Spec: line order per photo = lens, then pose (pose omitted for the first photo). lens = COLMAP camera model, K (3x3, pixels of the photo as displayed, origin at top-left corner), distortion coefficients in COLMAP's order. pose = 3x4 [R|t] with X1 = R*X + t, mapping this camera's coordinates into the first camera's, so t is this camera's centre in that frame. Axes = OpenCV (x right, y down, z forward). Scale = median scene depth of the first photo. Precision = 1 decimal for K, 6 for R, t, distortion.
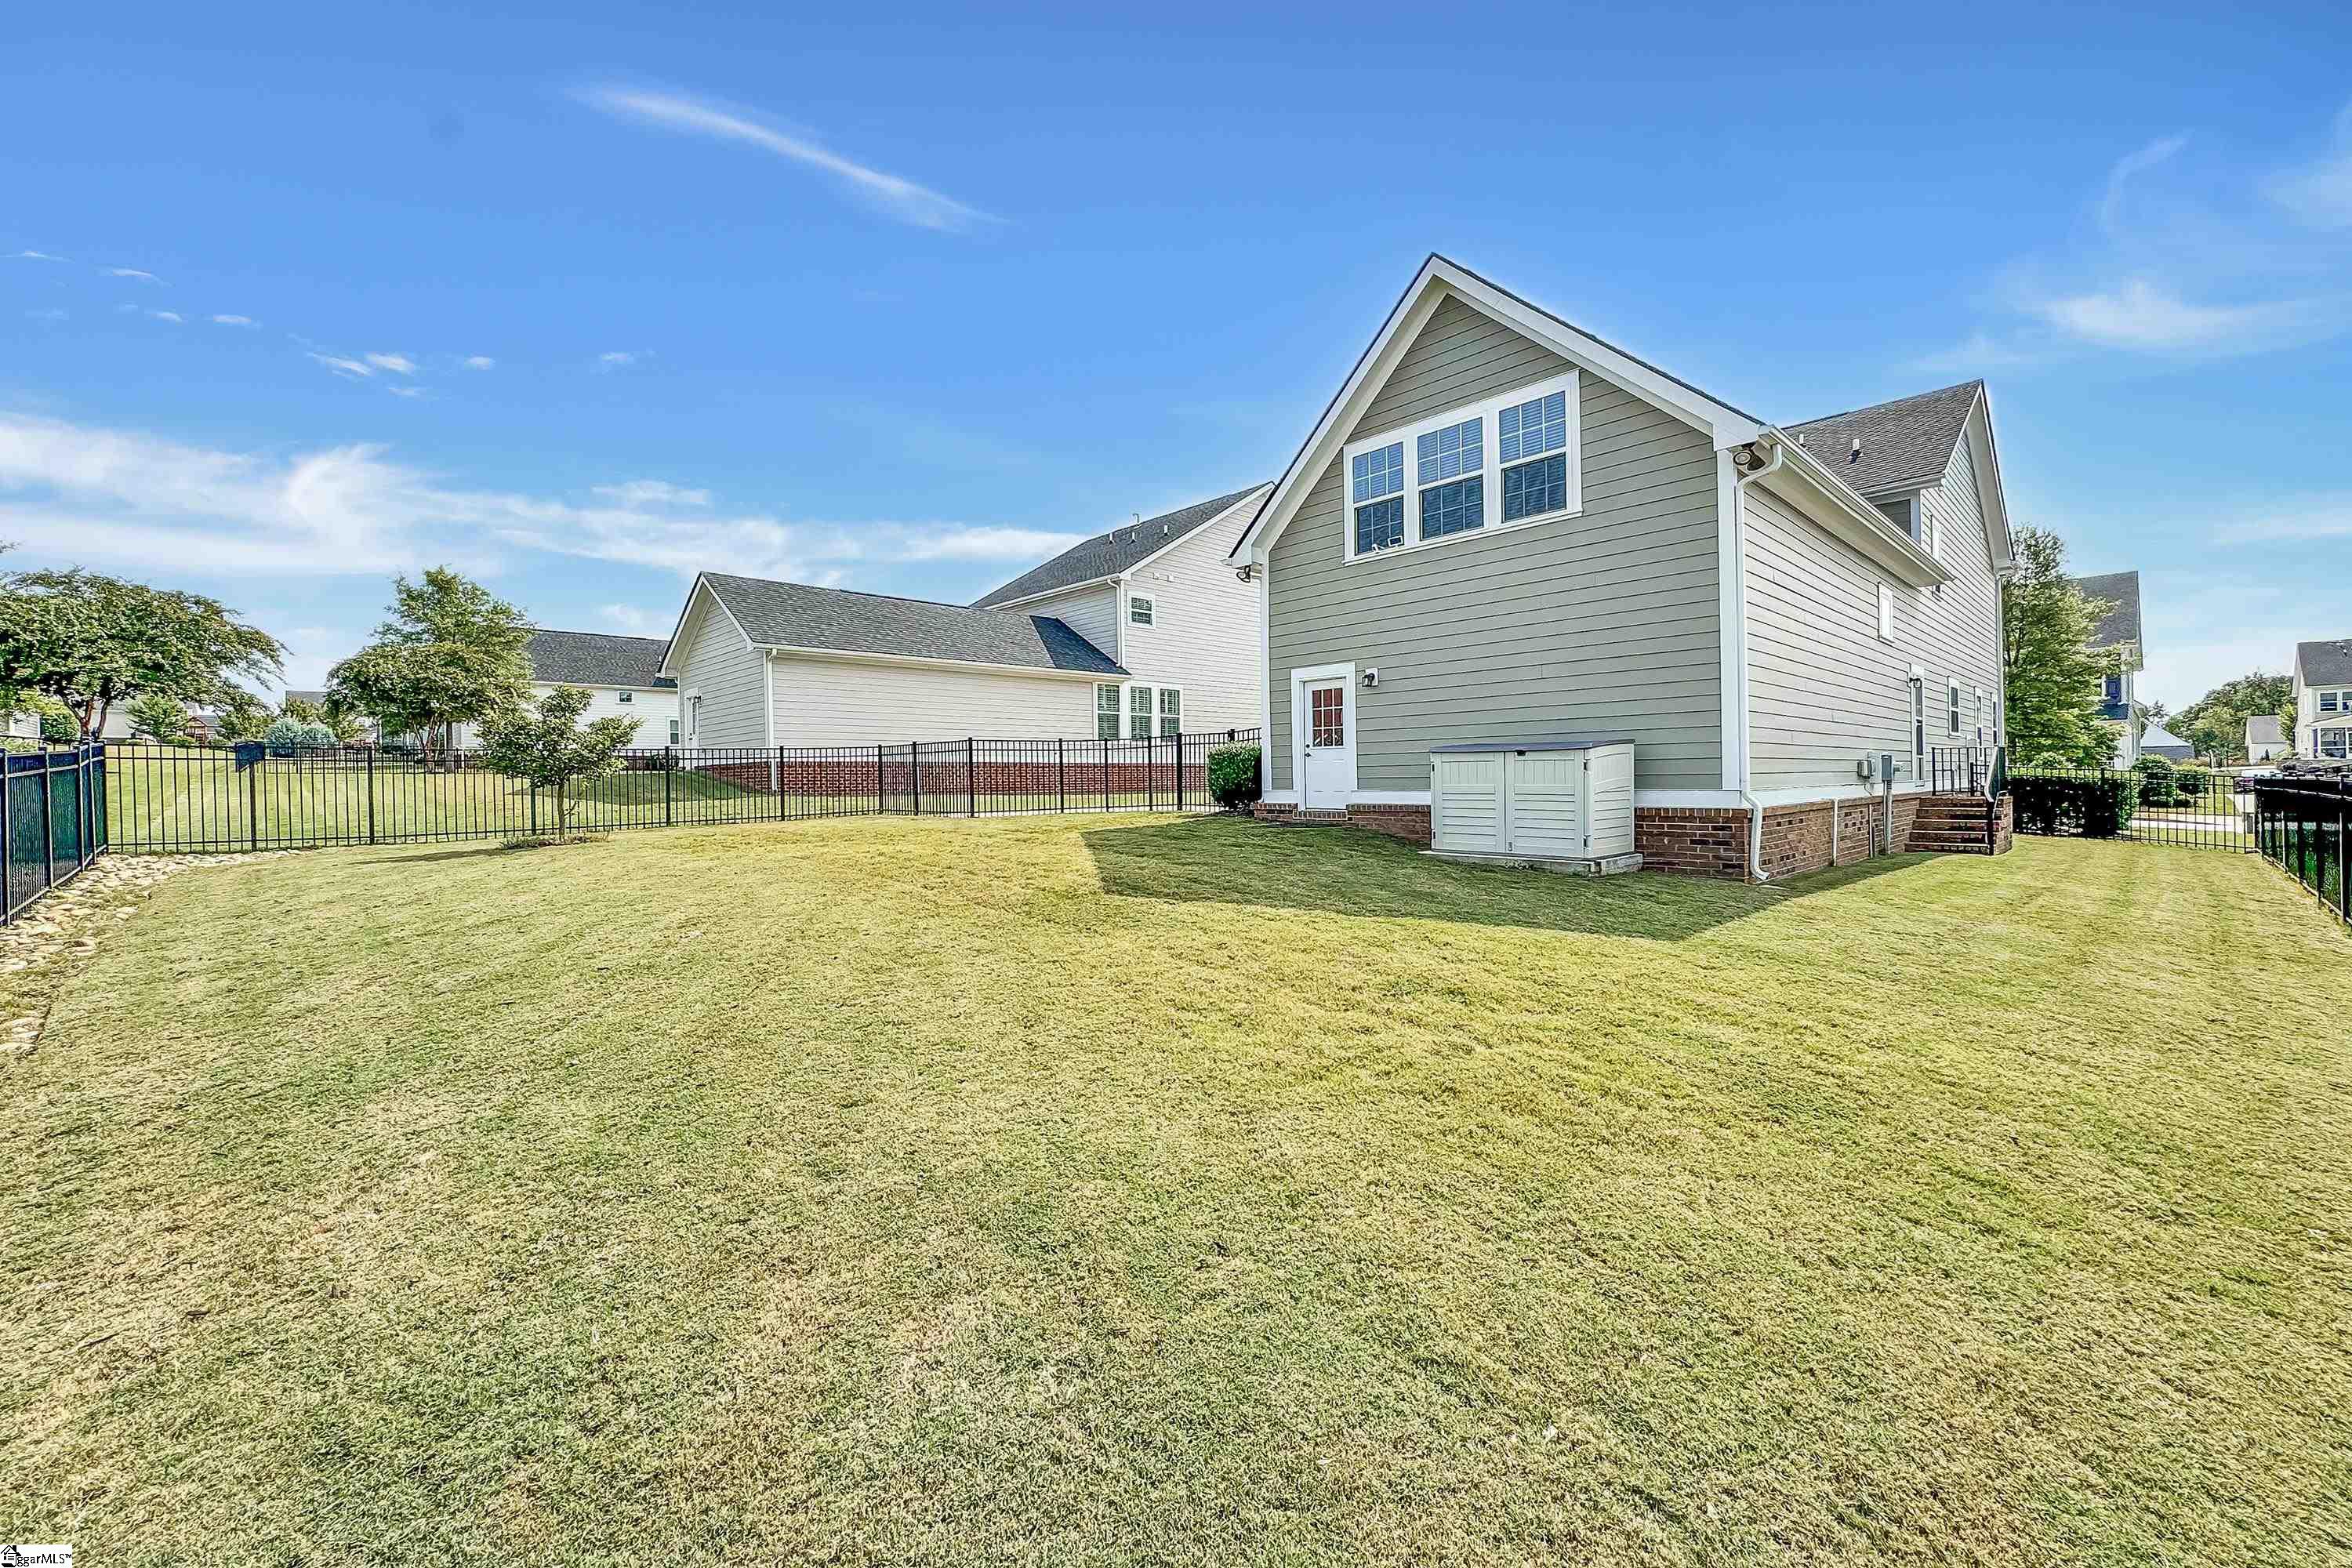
lens RADIAL K [[940.8, 0, 1176.0], [0, 940.8, 784.0], [0, 0, 1]] dist [-0.000417, -0.000124]
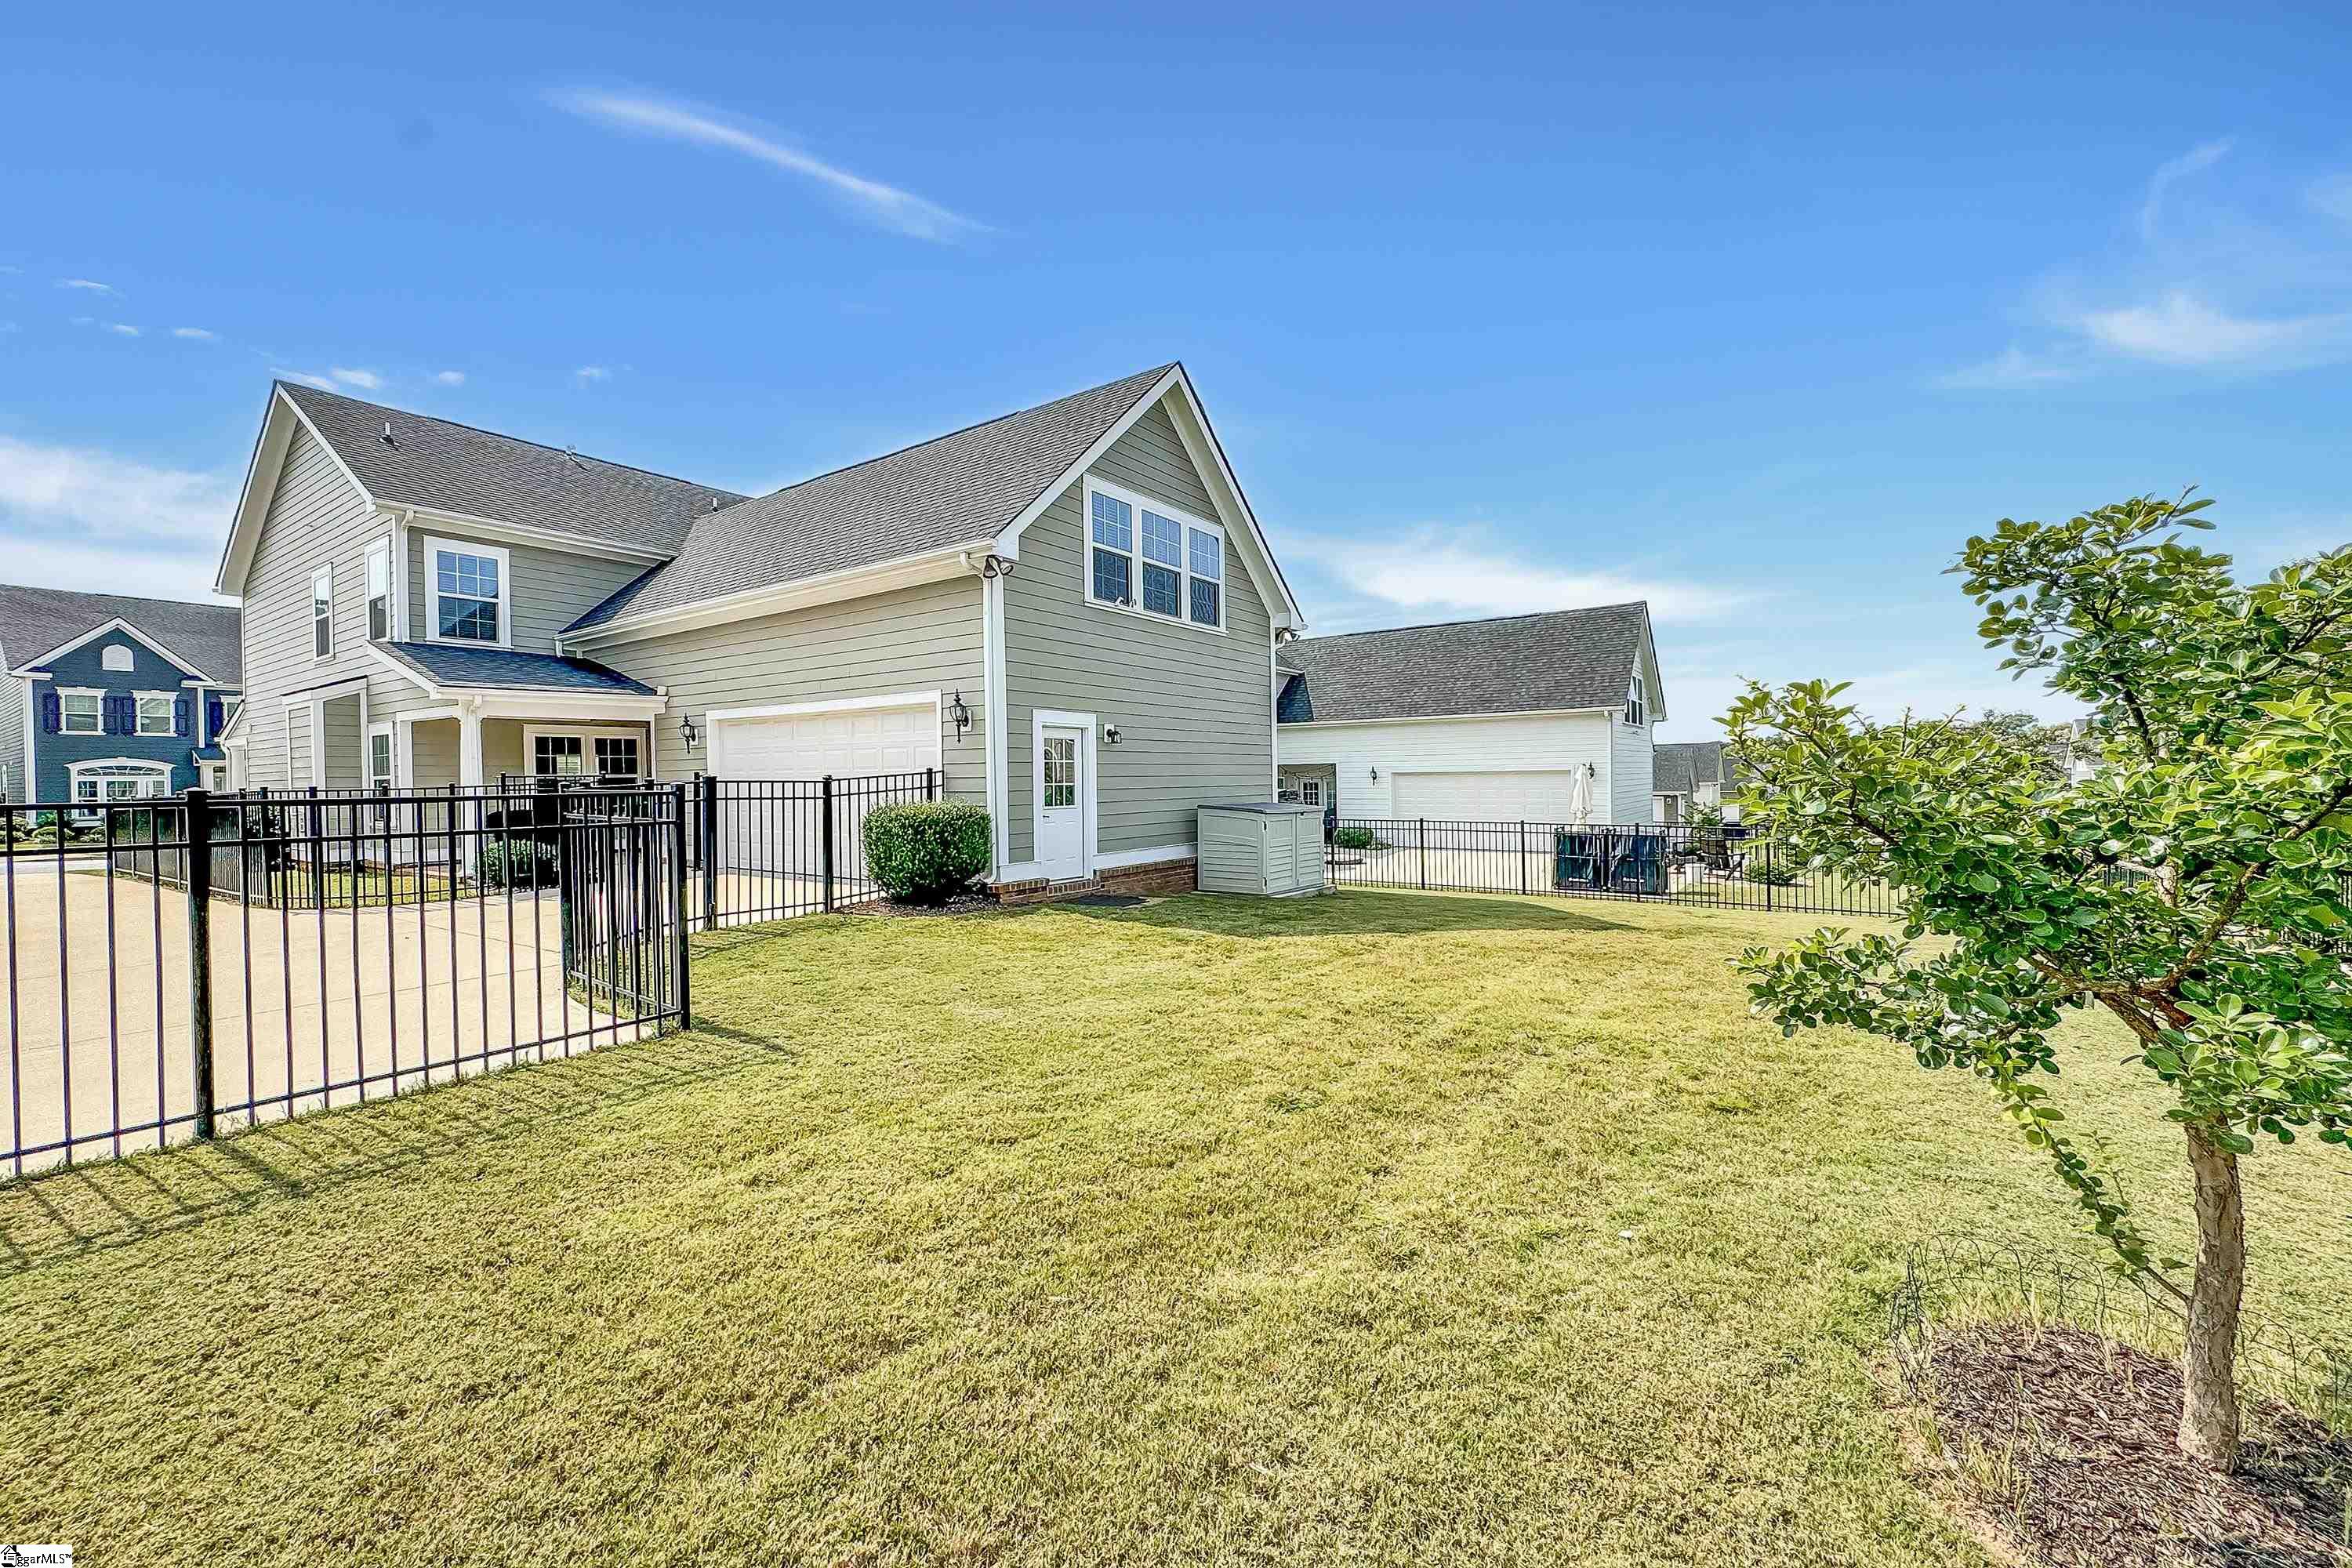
lens RADIAL K [[940.8, 0, 1176.0], [0, 940.8, 784.0], [0, 0, 1]] dist [-0.000417, -0.000124]
pose [[-0.197032, 0.008997, 0.980356, -0.721539], [0.016142, 0.999852, -0.005932, -0.054904], [-0.980264, 0.014656, -0.197148, 1.102452]]
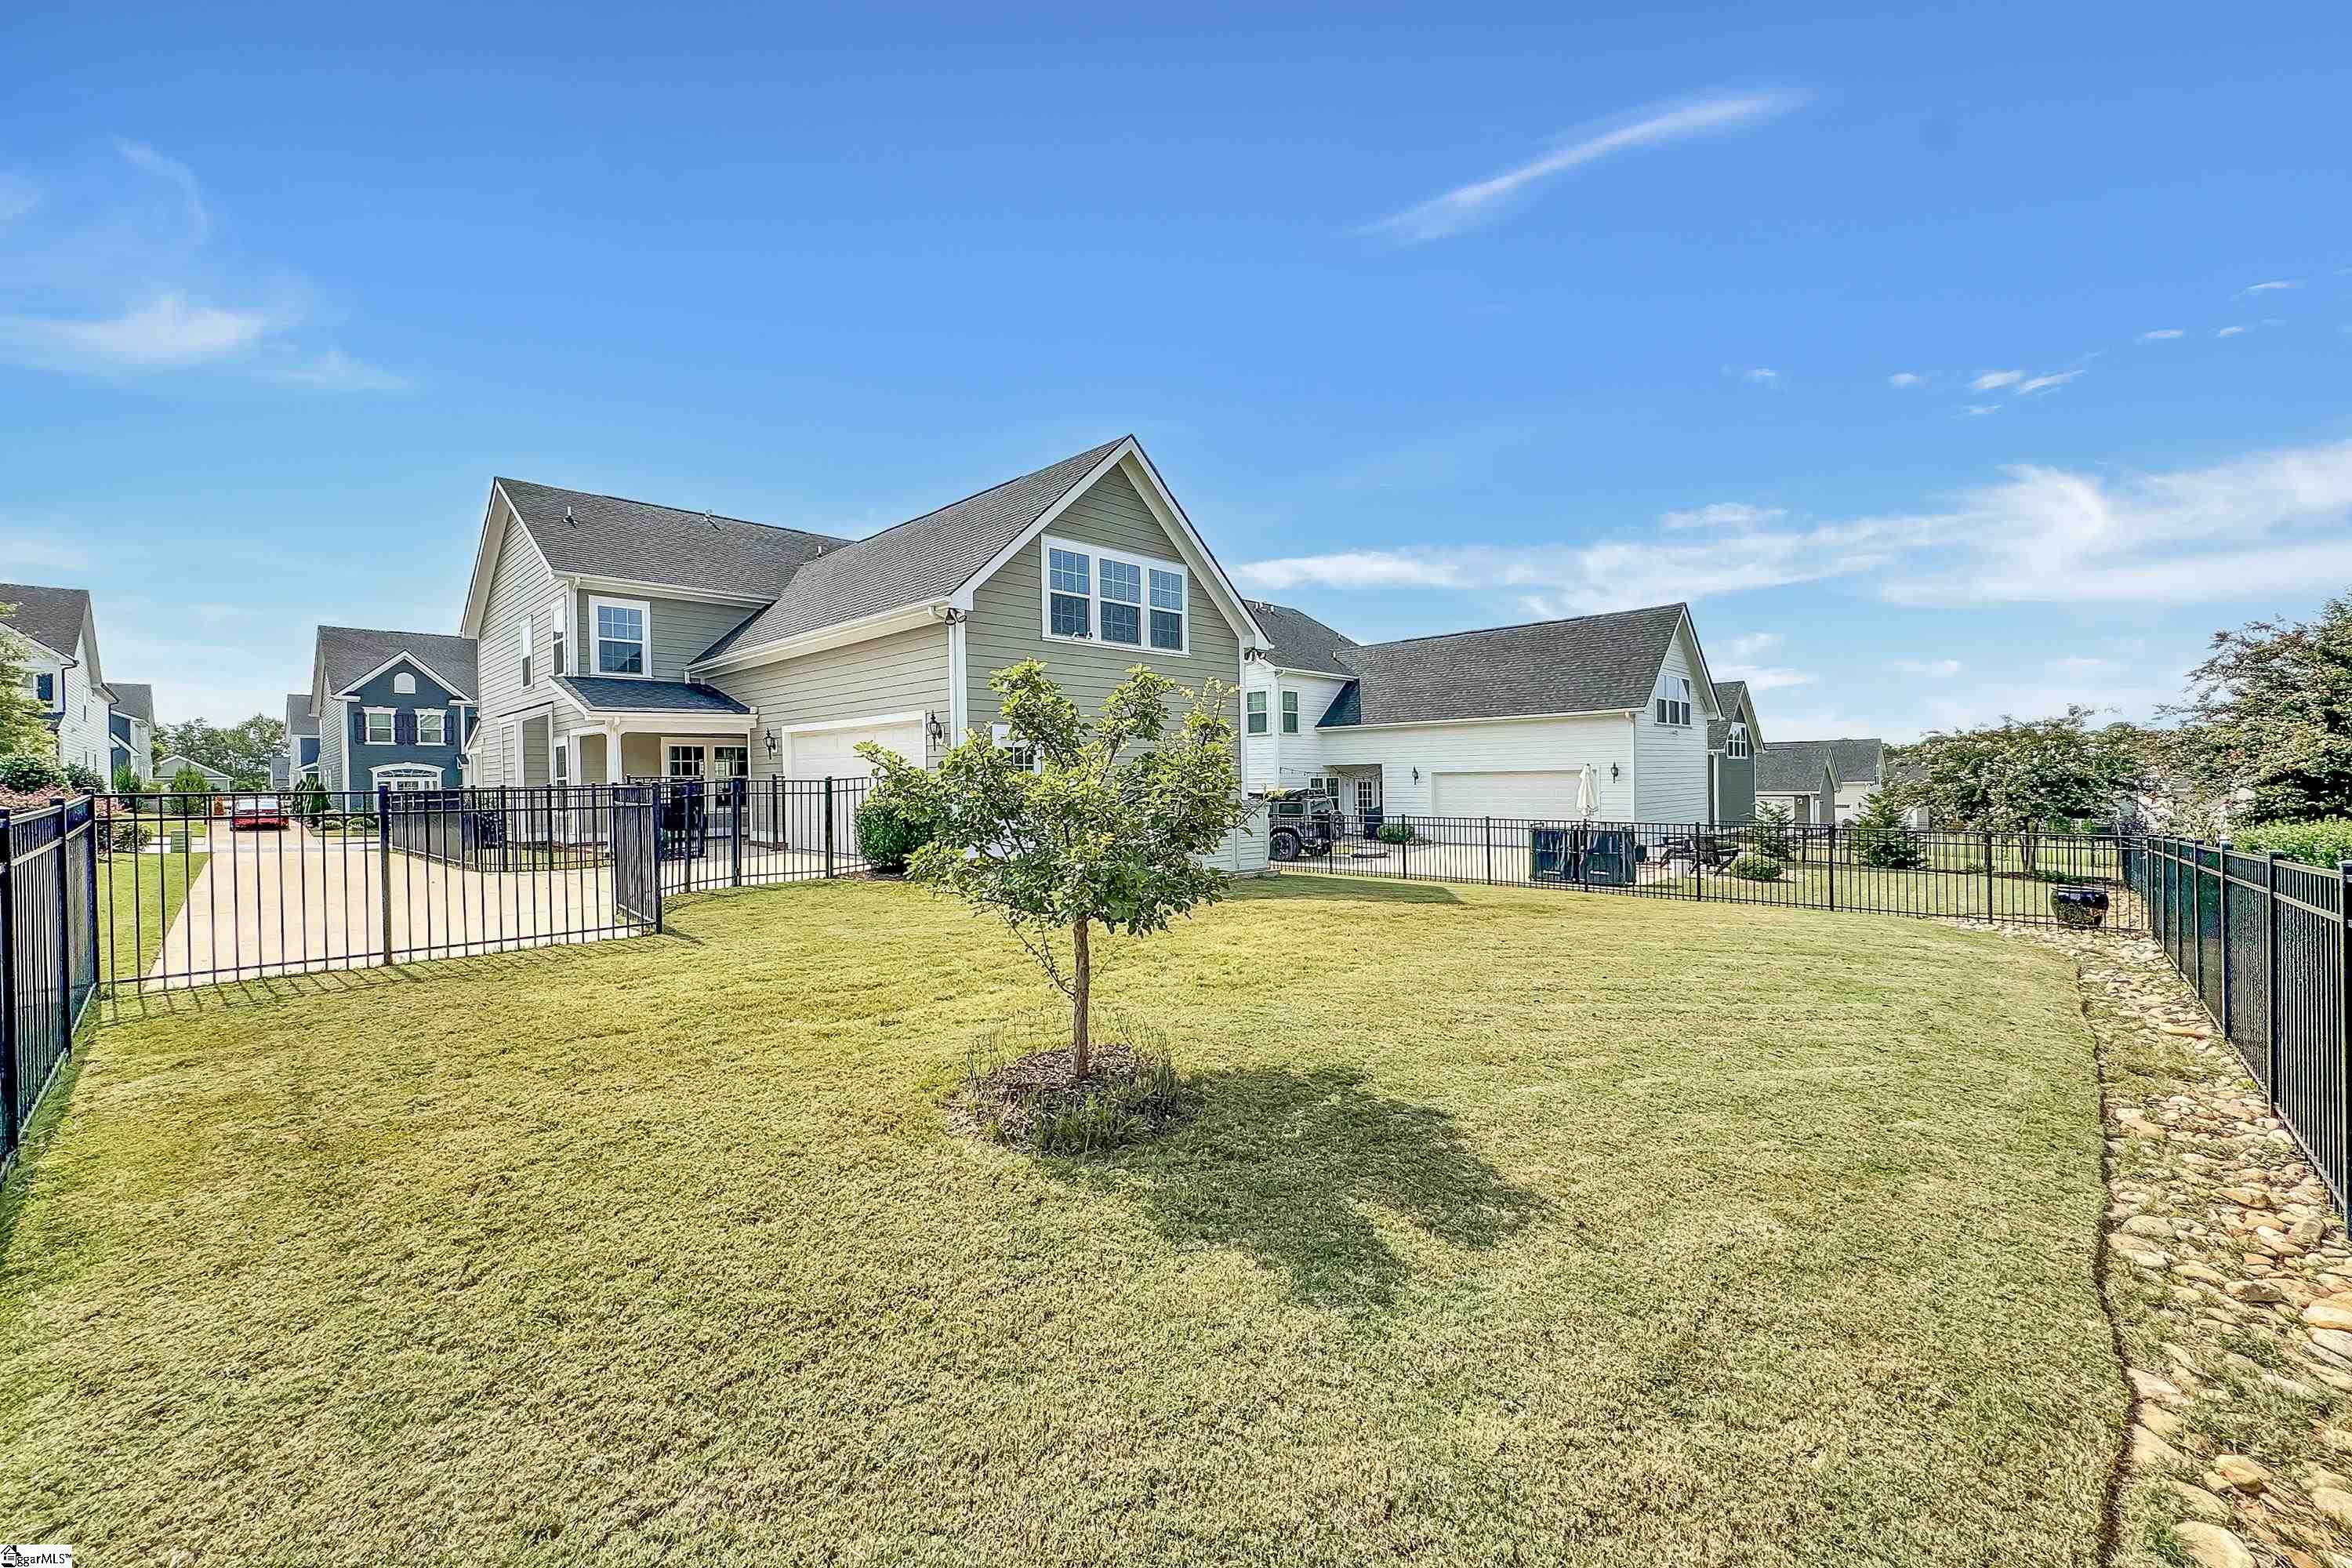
lens RADIAL K [[940.8, 0, 1176.0], [0, 940.8, 784.0], [0, 0, 1]] dist [-0.000417, -0.000124]
pose [[-0.034106, 0.008842, 0.999379, -0.954926], [0.015304, 0.999848, -0.008324, -0.048497], [-0.999301, 0.015011, -0.034236, 0.888439]]
